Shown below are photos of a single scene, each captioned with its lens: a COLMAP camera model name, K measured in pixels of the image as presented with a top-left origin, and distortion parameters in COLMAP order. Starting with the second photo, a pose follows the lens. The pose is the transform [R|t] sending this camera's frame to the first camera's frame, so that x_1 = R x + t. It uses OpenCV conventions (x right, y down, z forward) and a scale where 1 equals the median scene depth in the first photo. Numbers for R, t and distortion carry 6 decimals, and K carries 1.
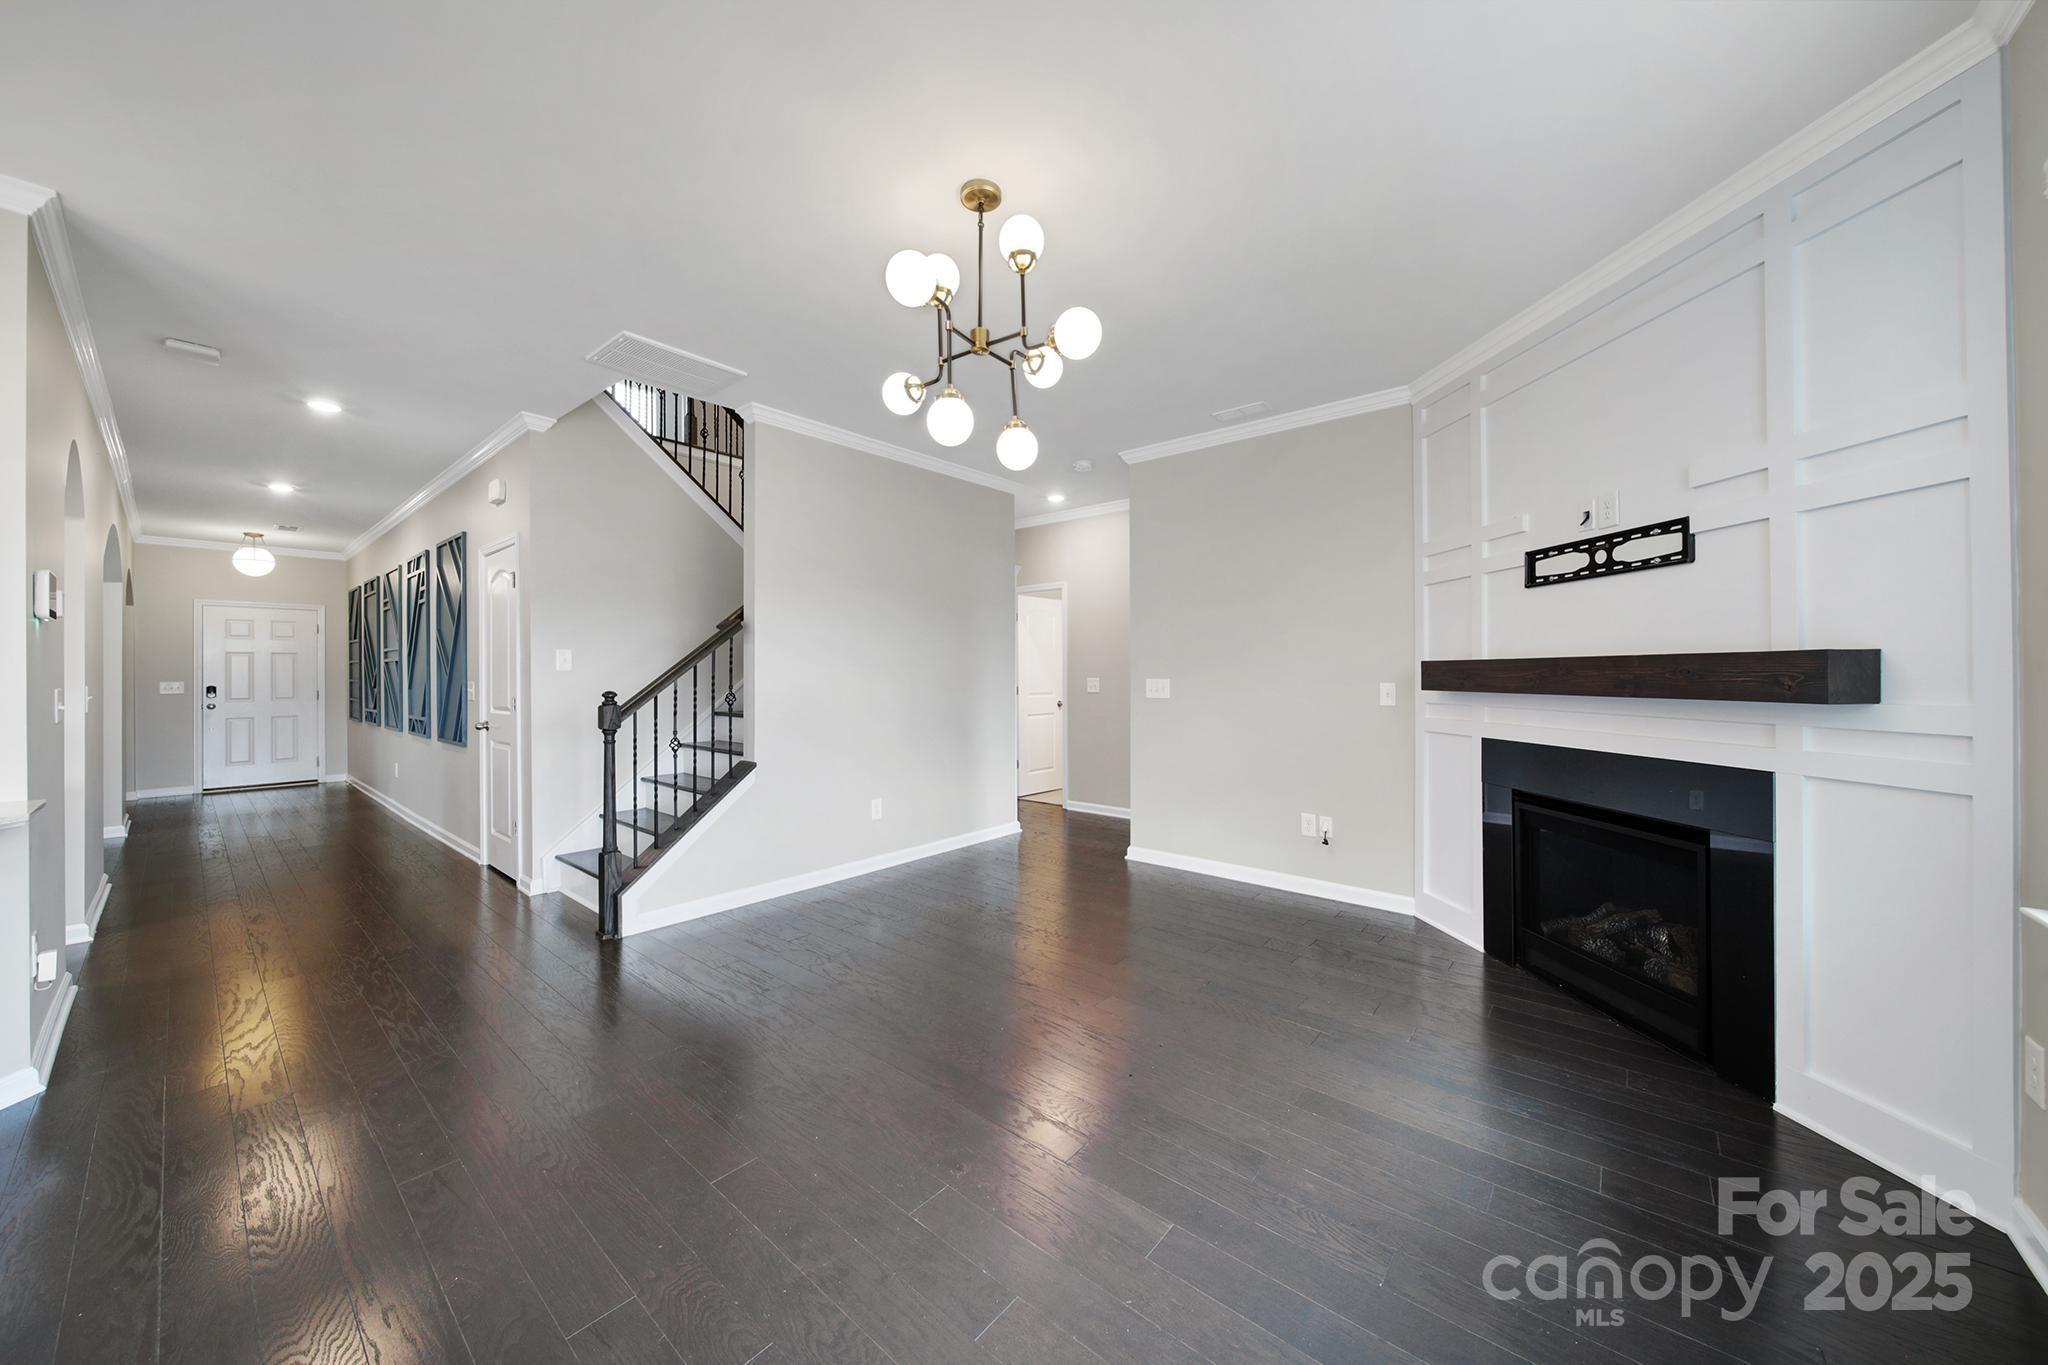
lens RADIAL K [[732.1, 0, 1015.0], [0, 732.1, 674.9], [0, 0, 1]] dist [0.003116, 0.000054]
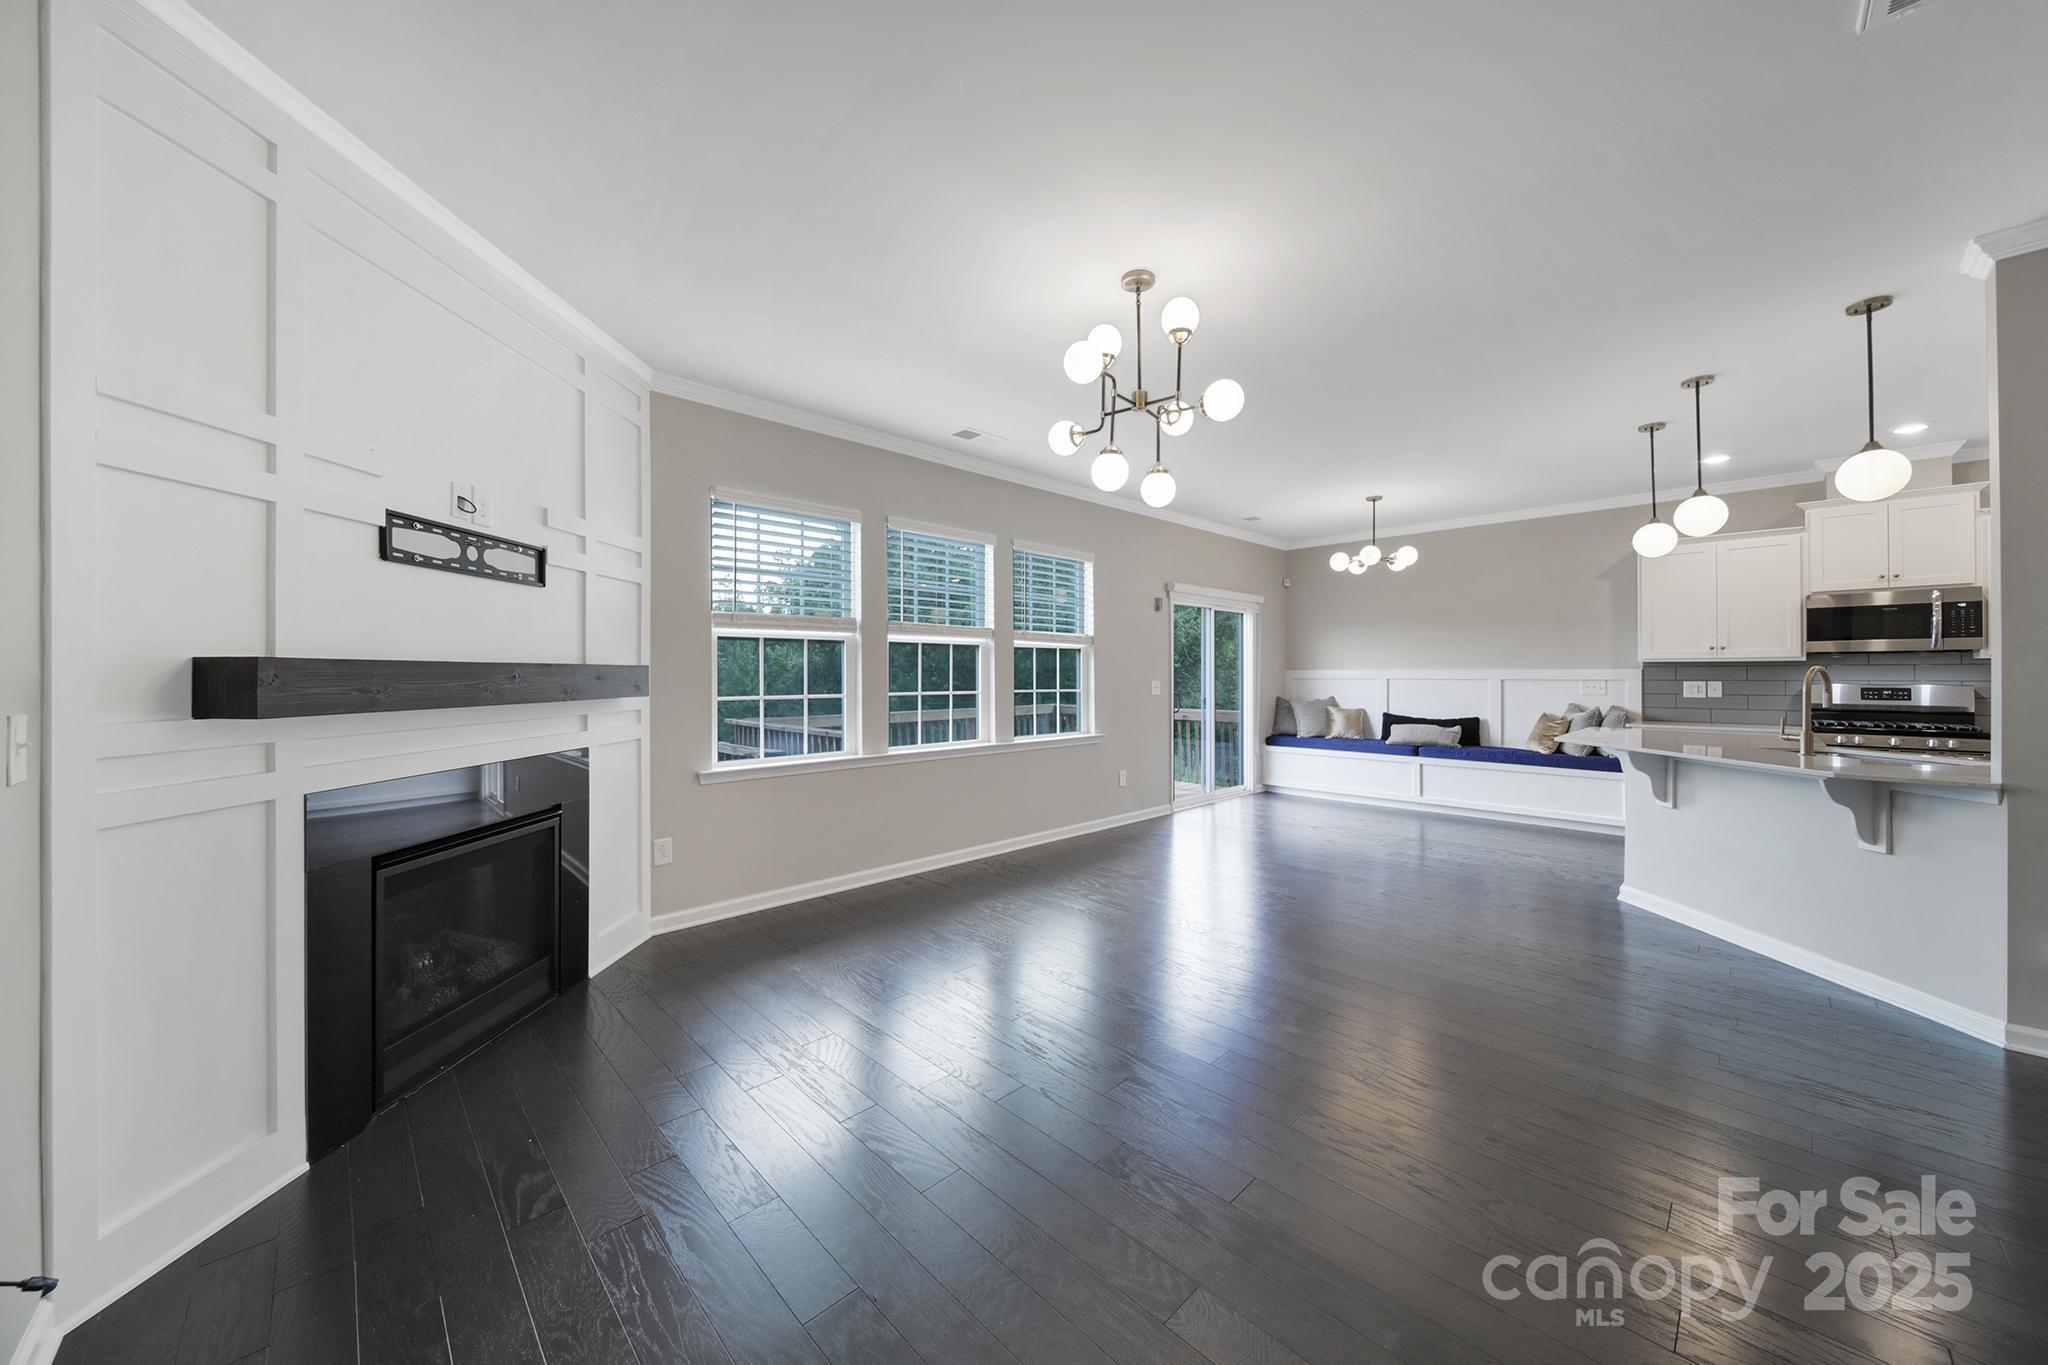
lens RADIAL K [[732.1, 0, 1021.7], [0, 732.1, 675.3], [0, 0, 1]] dist [0.003116, 0.000054]
pose [[-0.994525, 0.021230, 0.102324, 0.019080], [0.021636, 0.999762, 0.002861, 0.004698], [-0.102238, 0.005059, -0.994747, 1.826911]]
